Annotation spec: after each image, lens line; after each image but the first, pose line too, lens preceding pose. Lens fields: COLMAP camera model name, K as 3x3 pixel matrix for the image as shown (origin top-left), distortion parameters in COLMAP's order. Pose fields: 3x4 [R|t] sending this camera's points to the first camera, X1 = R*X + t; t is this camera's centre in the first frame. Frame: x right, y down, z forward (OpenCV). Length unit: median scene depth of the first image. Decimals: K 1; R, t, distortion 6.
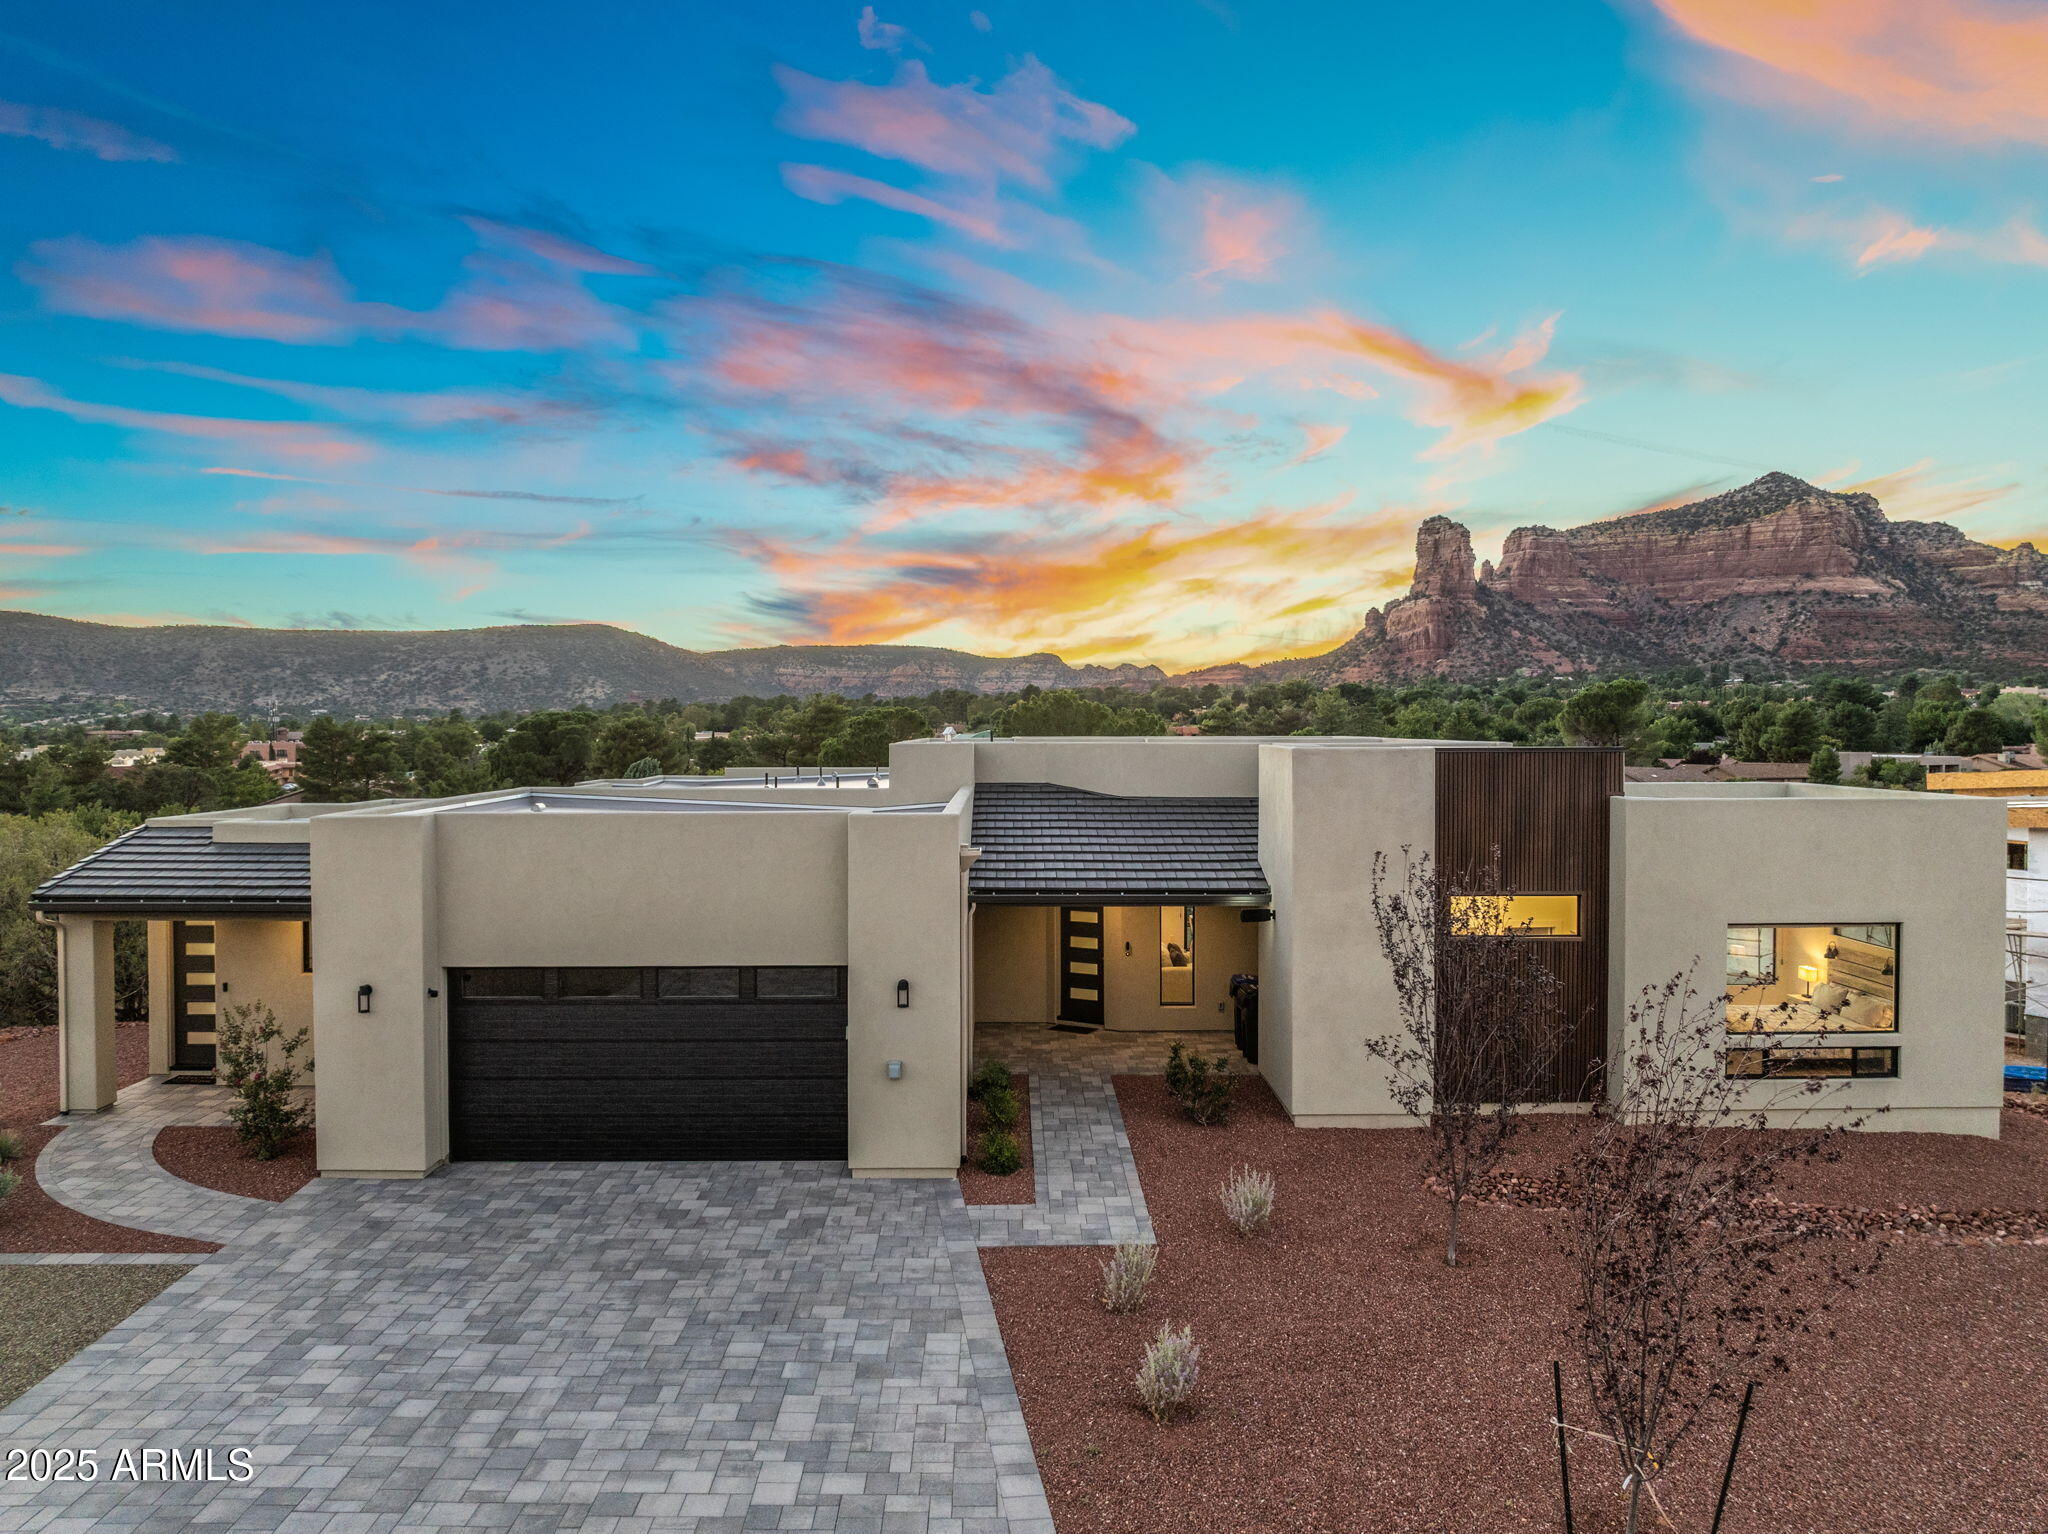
lens RADIAL K [[1461.8, 0, 1043.4], [0, 1461.8, 746.4], [0, 0, 1]] dist [-0.031305, -0.004628]
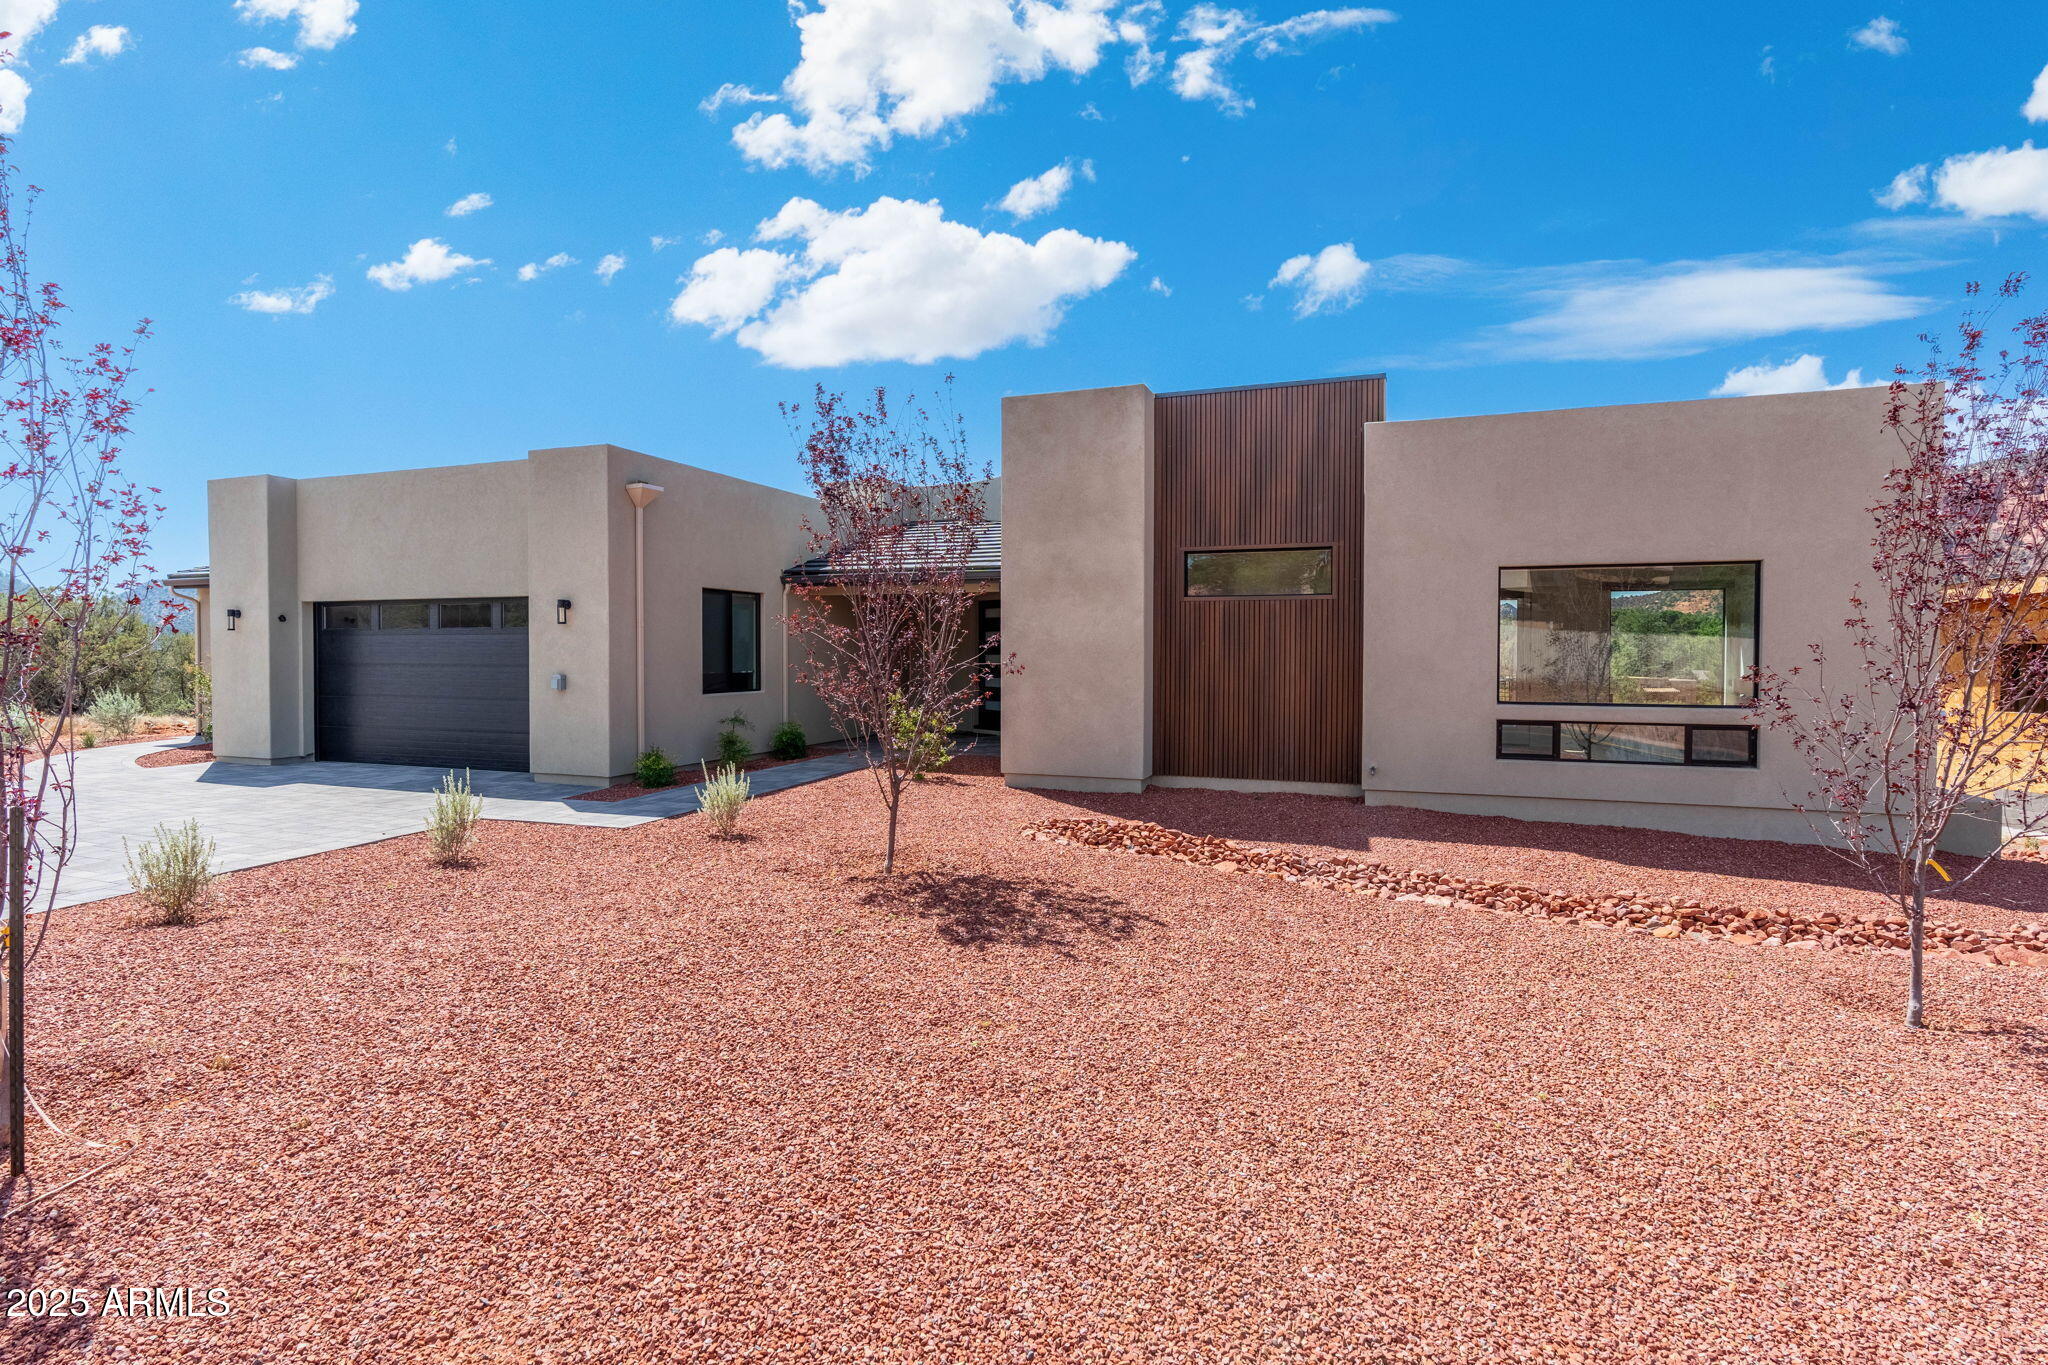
lens RADIAL K [[1011.2, 0, 1024.0], [0, 1011.2, 682.5], [0, 0, 1]] dist [-0.001071, -0.000161]
pose [[0.929711, 0.013476, -0.368043, 0.336386], [-0.007469, 0.999815, 0.017743, 0.138700], [0.368214, -0.013747, 0.929639, 0.288984]]
